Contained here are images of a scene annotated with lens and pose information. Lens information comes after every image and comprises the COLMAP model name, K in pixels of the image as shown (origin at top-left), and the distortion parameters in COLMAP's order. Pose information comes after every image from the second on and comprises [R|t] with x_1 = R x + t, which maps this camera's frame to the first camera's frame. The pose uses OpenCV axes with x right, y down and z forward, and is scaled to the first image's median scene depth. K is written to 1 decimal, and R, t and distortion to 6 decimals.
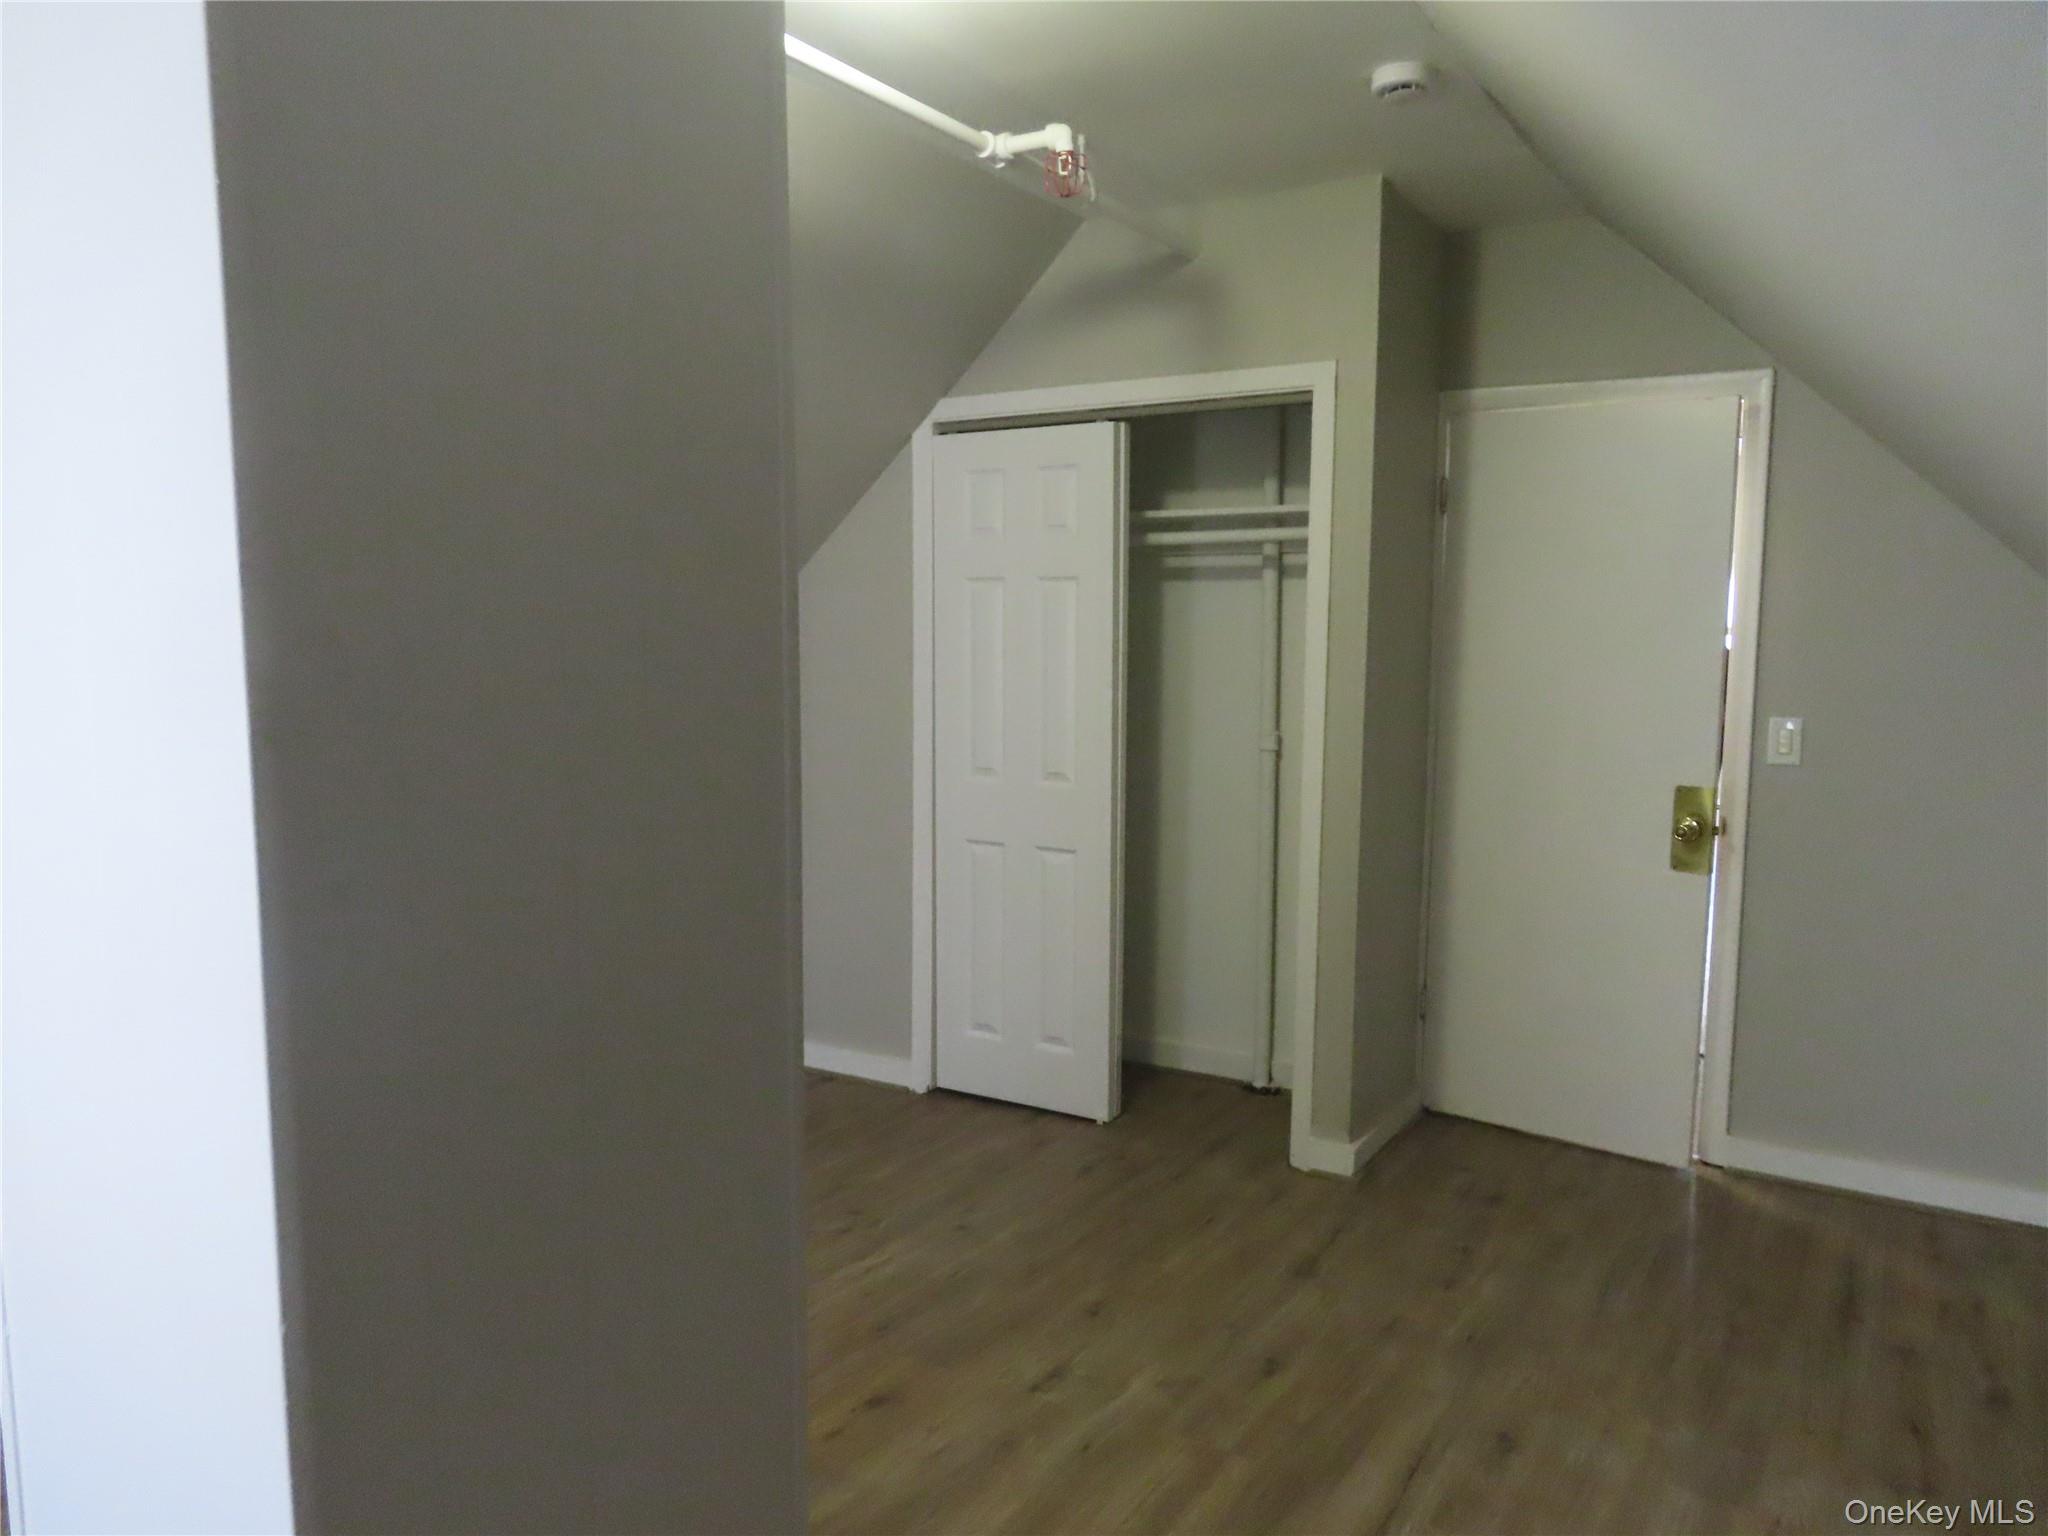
lens RADIAL K [[1461.5, 0, 1023.9], [0, 1461.5, 767.2], [0, 0, 1]] dist [0.007114, -0.003346]
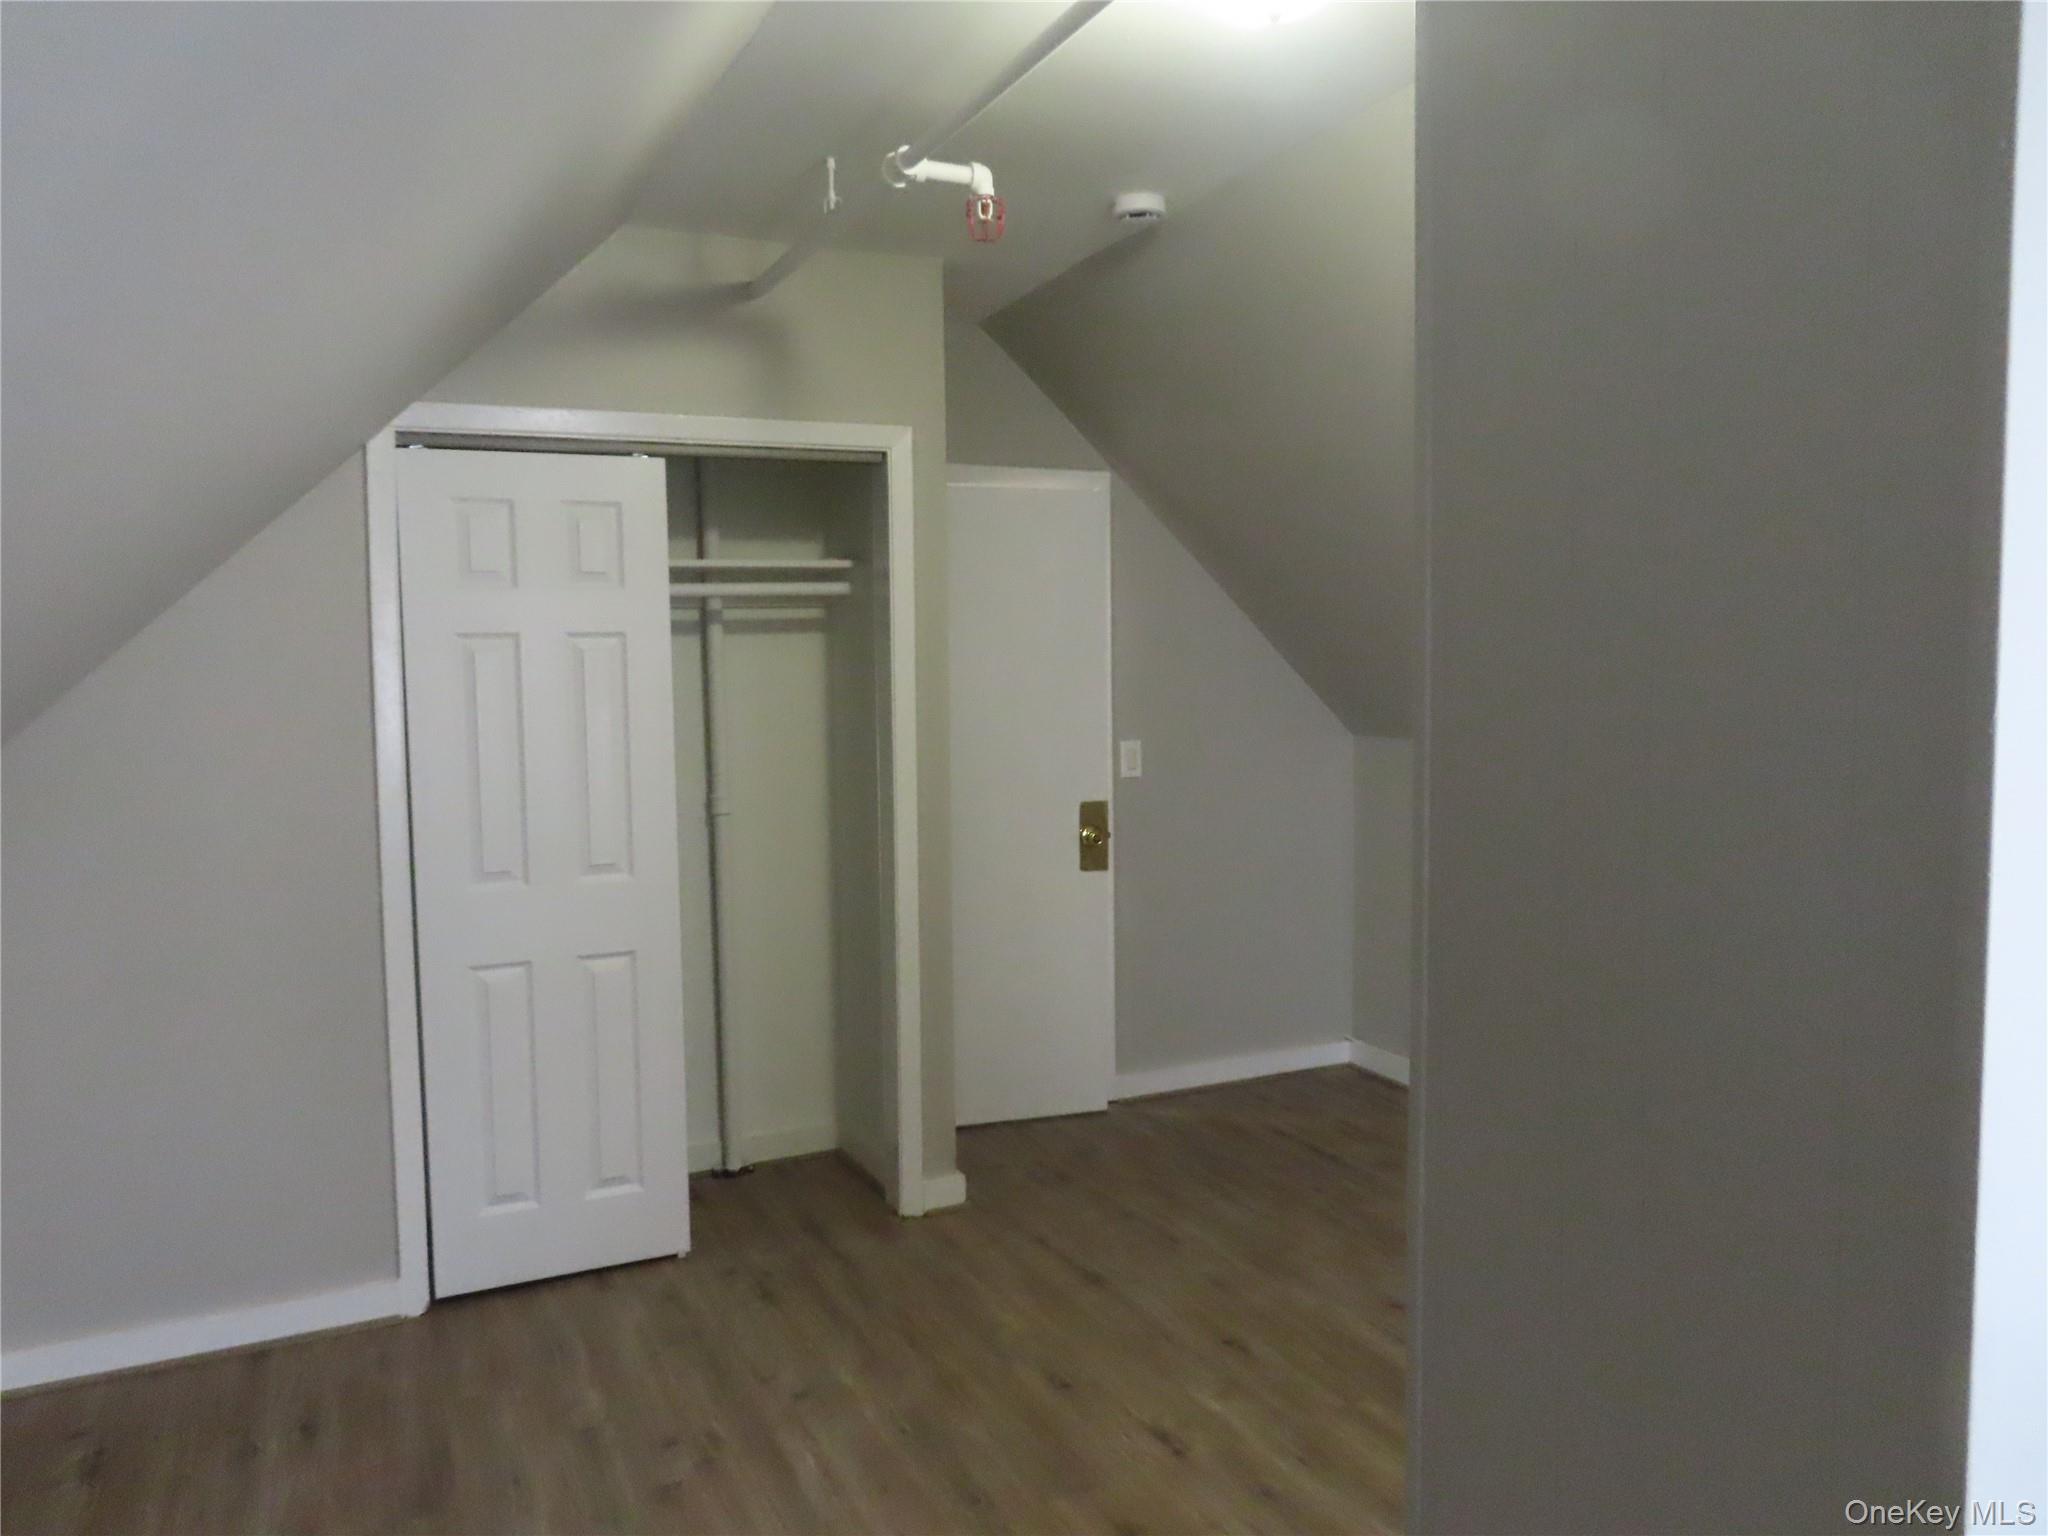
lens RADIAL K [[1461.5, 0, 1025.9], [0, 1461.5, 763.5], [0, 0, 1]] dist [0.007114, -0.003346]
pose [[0.545082, -0.075663, 0.834962, -0.593217], [0.104822, 0.994255, 0.021668, -0.050258], [-0.831804, 0.075712, 0.549881, 0.357497]]
